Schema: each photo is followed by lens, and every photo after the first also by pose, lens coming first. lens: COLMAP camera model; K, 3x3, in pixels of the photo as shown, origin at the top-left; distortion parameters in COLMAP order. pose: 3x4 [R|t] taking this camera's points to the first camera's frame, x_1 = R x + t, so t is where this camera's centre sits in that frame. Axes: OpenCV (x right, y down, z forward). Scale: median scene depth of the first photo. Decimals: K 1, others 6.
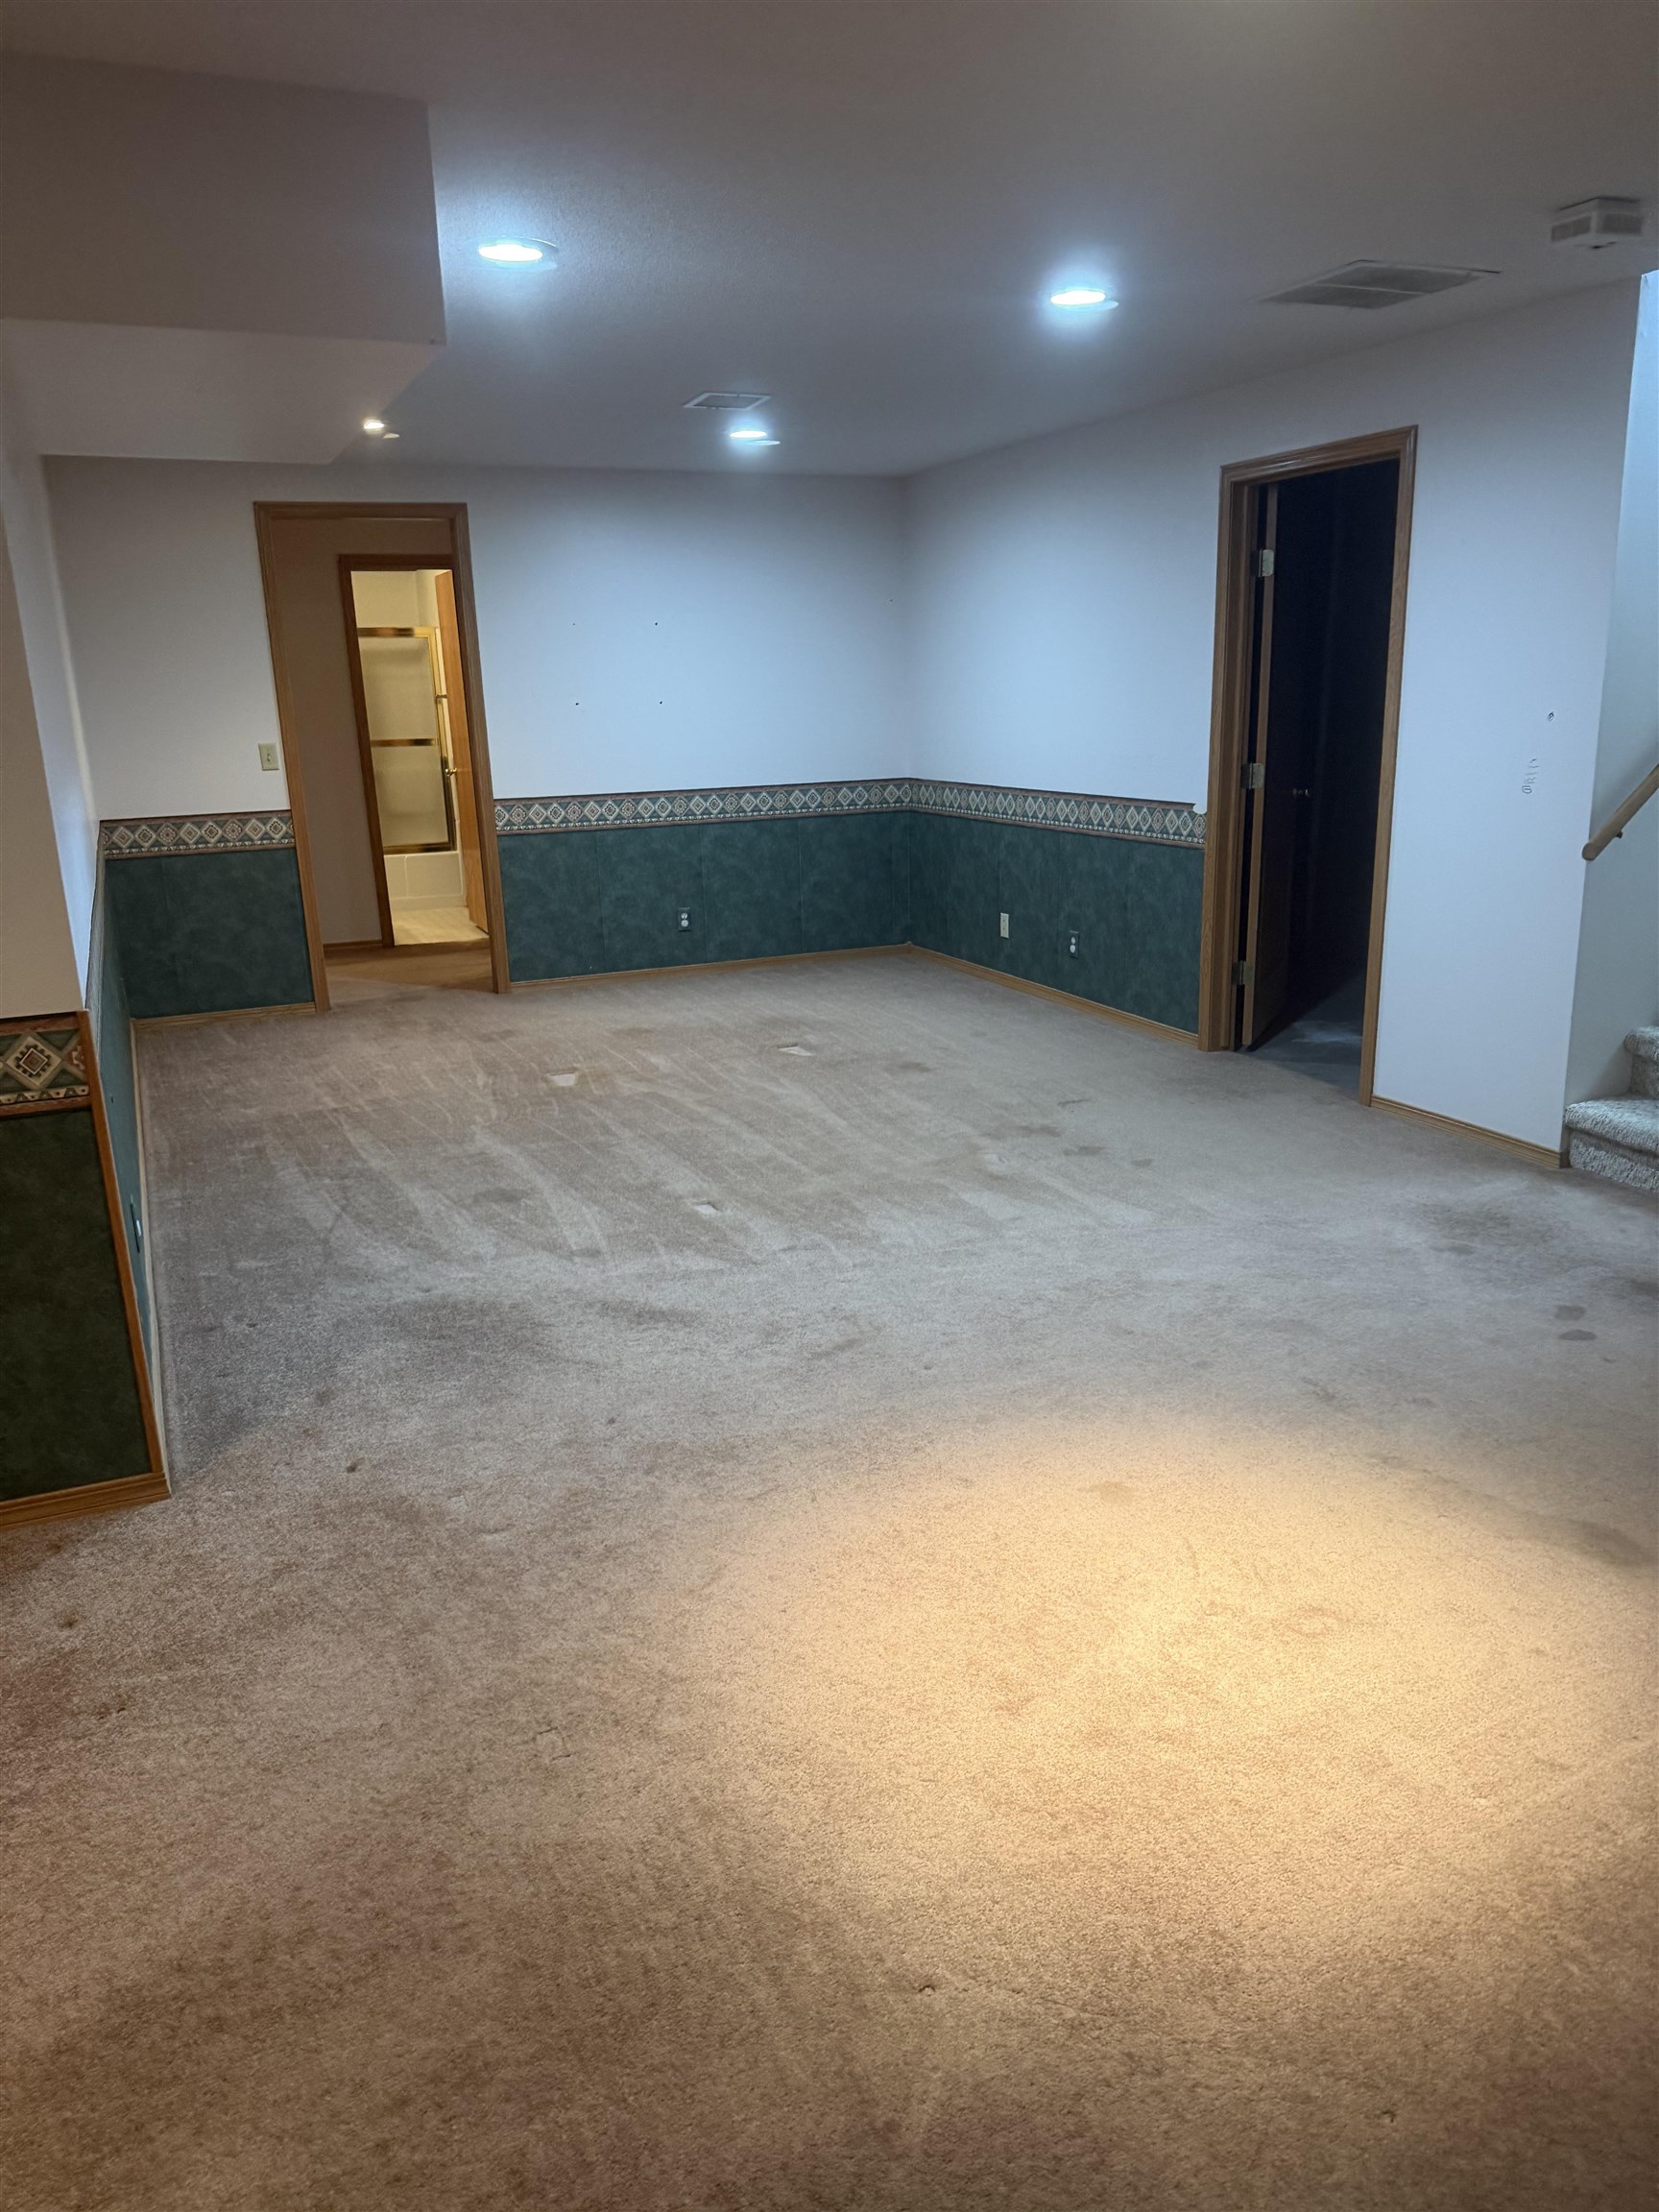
lens RADIAL K [[1556.7, 0, 841.6], [0, 1556.7, 1113.0], [0, 0, 1]] dist [0.187406, -0.391055]
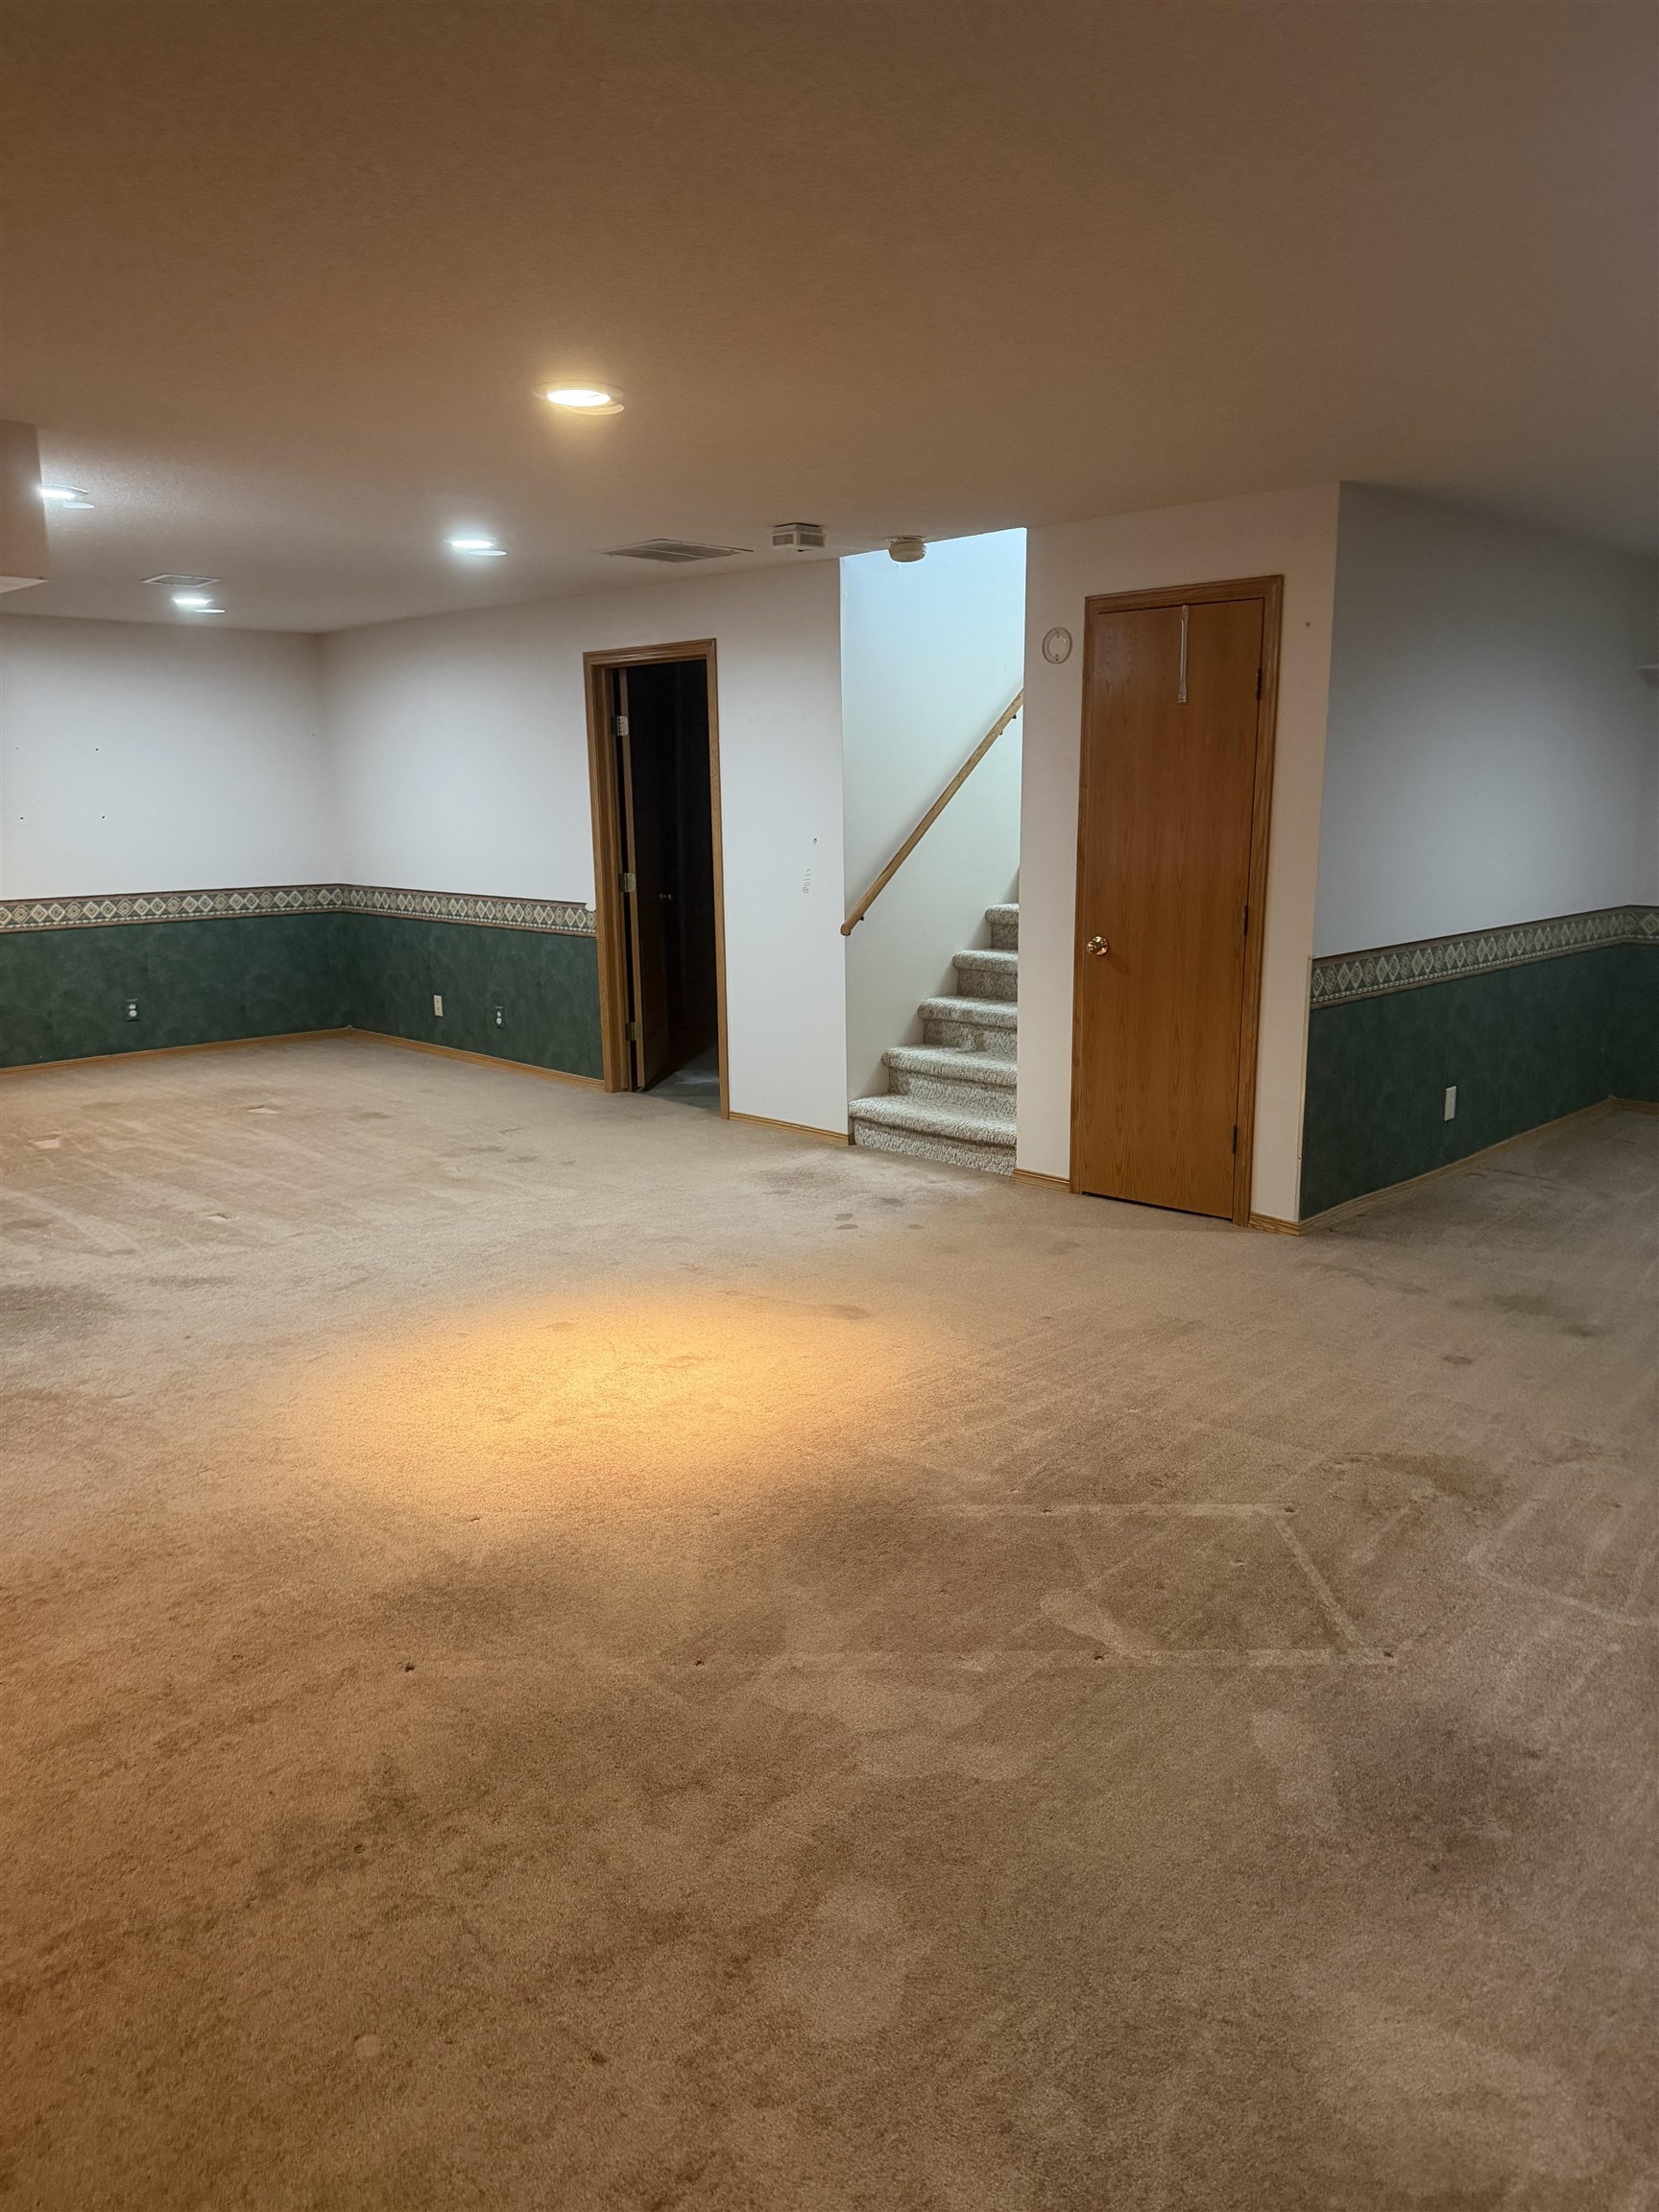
lens RADIAL K [[1556.7, 0, 841.6], [0, 1556.7, 1113.0], [0, 0, 1]] dist [0.187406, -0.391055]
pose [[0.931548, -0.055509, 0.359356, -0.066235], [0.081730, 0.994955, -0.058177, 0.083197], [-0.354313, 0.083565, 0.931385, -0.321315]]
